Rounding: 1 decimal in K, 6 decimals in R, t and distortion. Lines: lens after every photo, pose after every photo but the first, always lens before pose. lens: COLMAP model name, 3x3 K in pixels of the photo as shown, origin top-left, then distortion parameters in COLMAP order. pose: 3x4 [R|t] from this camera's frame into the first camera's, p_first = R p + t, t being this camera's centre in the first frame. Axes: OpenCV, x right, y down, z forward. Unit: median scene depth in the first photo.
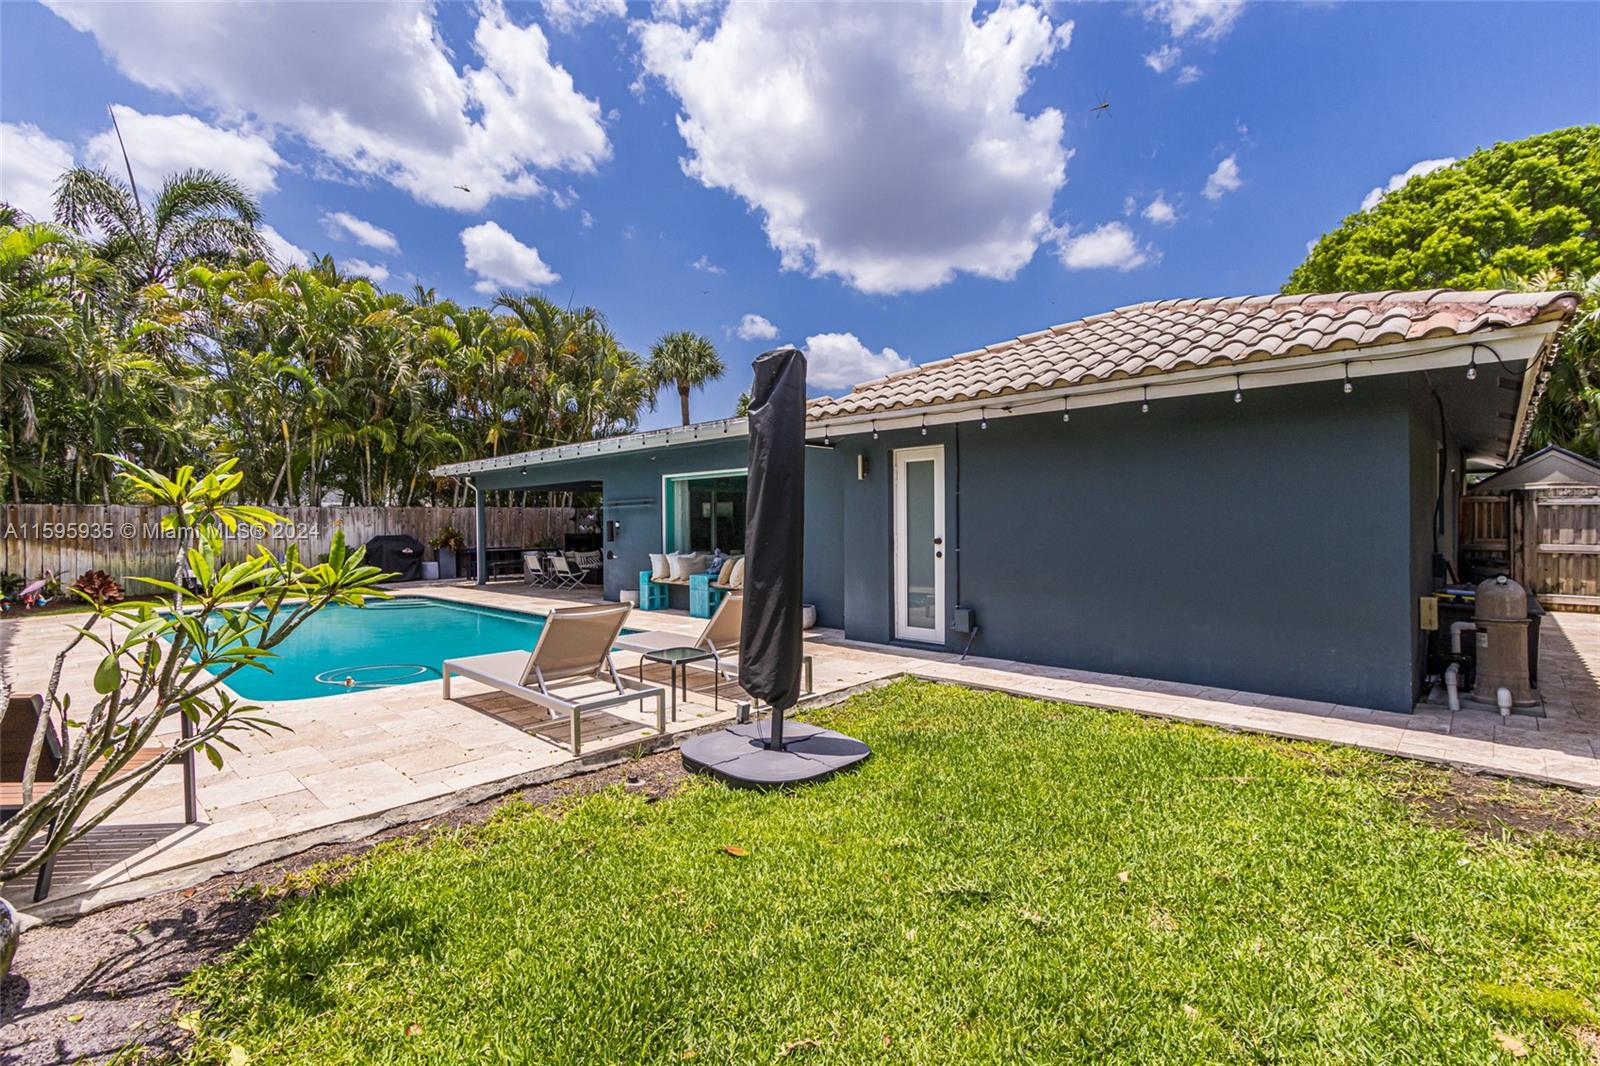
lens RADIAL K [[732.4, 0, 800.2], [0, 732.4, 530.8], [0, 0, 1]] dist [0.008607, -0.002955]
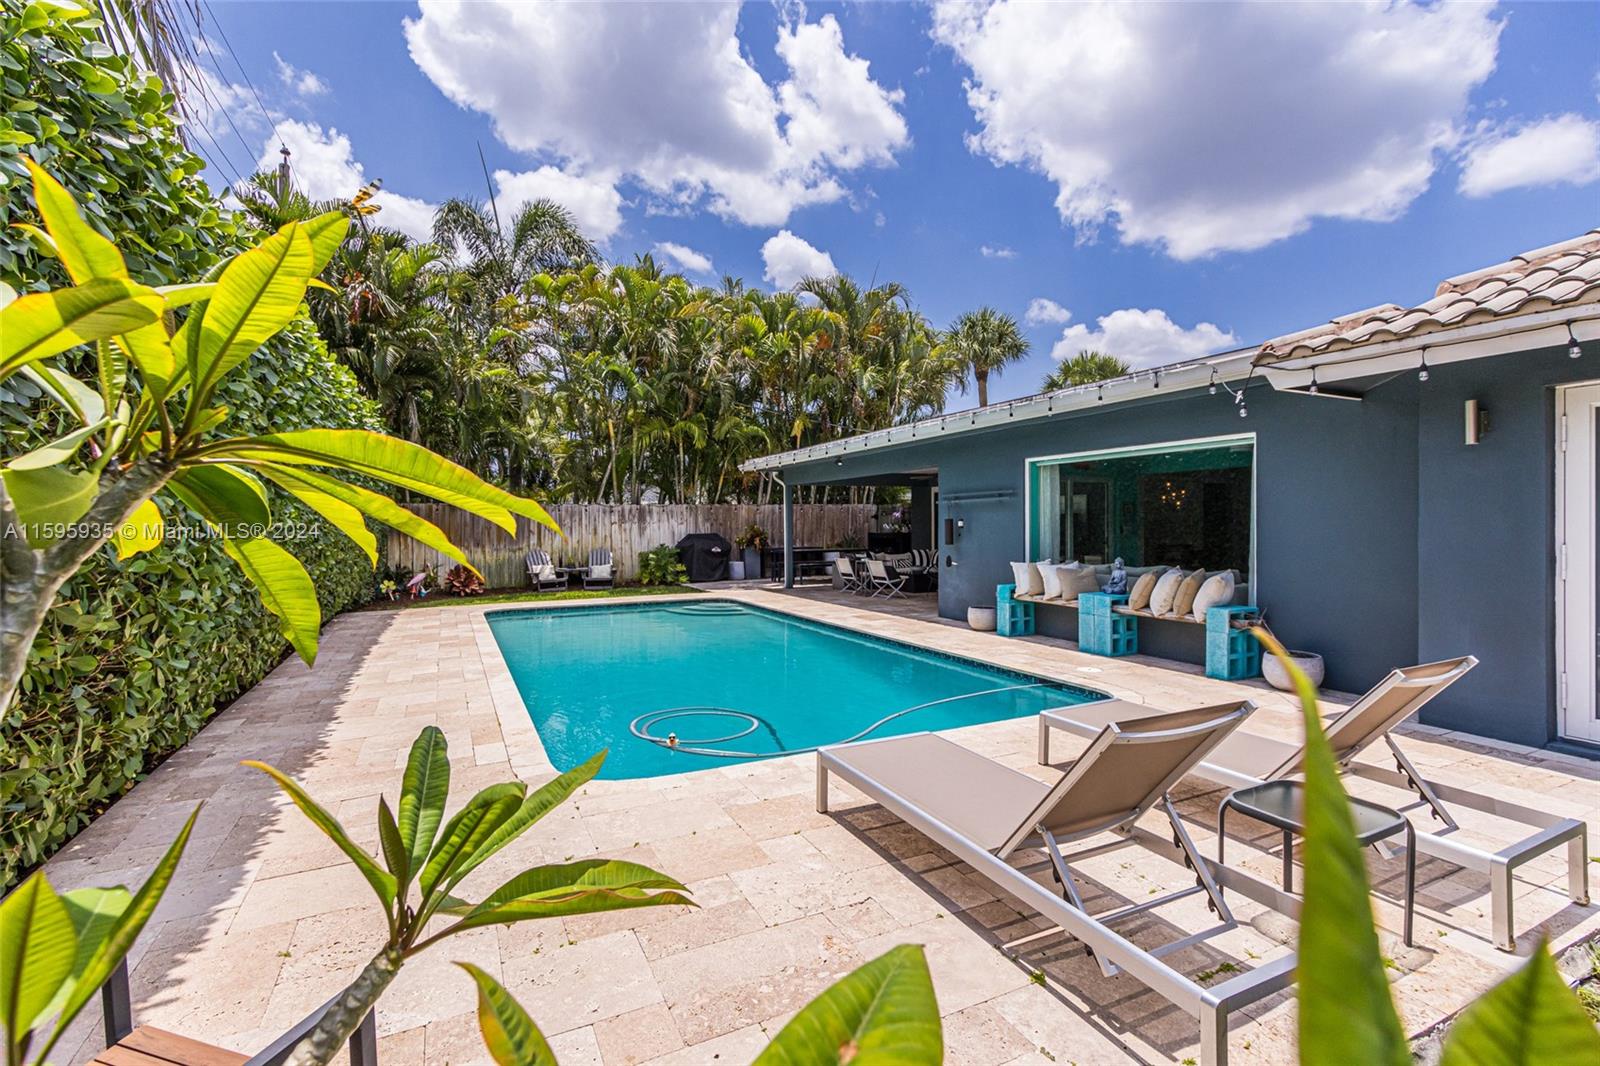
lens RADIAL K [[732.4, 0, 794.2], [0, 732.4, 533.0], [0, 0, 1]] dist [0.008607, -0.002955]
pose [[0.932596, 0.007391, -0.360846, -0.092398], [-0.005472, 0.999965, 0.006339, -0.001363], [0.360880, -0.003937, 0.932604, 0.138152]]
